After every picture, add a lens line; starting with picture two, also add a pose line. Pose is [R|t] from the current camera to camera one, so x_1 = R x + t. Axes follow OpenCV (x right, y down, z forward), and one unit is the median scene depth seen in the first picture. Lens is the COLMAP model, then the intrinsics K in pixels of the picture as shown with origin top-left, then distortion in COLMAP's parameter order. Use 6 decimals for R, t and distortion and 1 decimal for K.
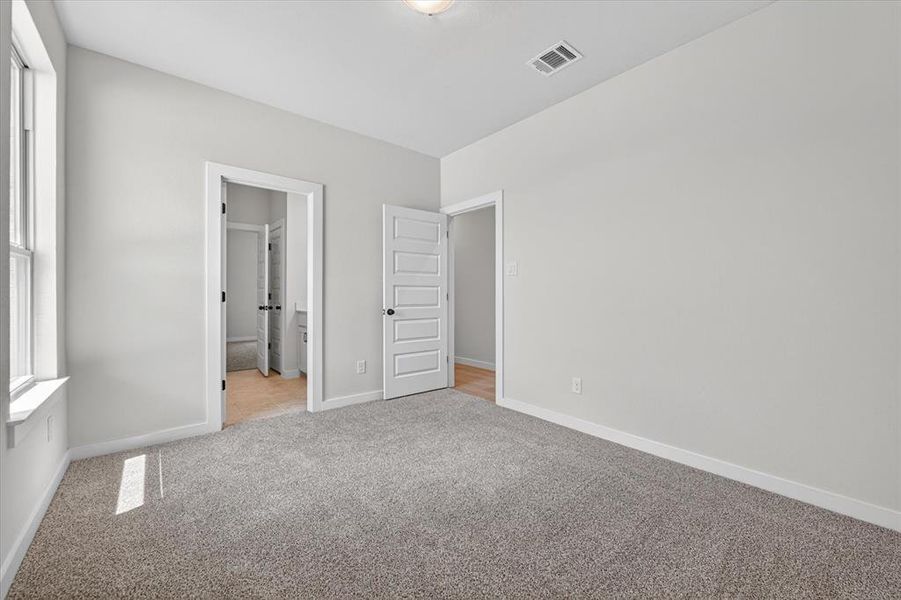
lens RADIAL K [[359.5, 0, 446.6], [0, 359.5, 297.0], [0, 0, 1]] dist [-0.002597, -0.000552]
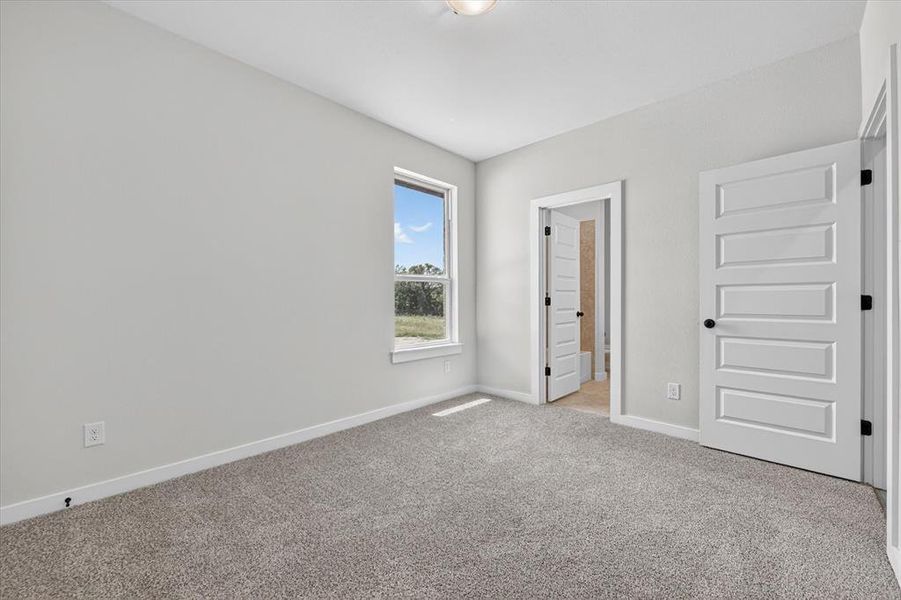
lens RADIAL K [[359.5, 0, 448.2], [0, 359.5, 300.8], [0, 0, 1]] dist [-0.002597, -0.000552]
pose [[0.111105, 0.001456, -0.993808, 0.501386], [-0.001981, 0.999997, 0.001244, -0.002740], [0.993807, 0.001831, 0.111108, 0.434035]]
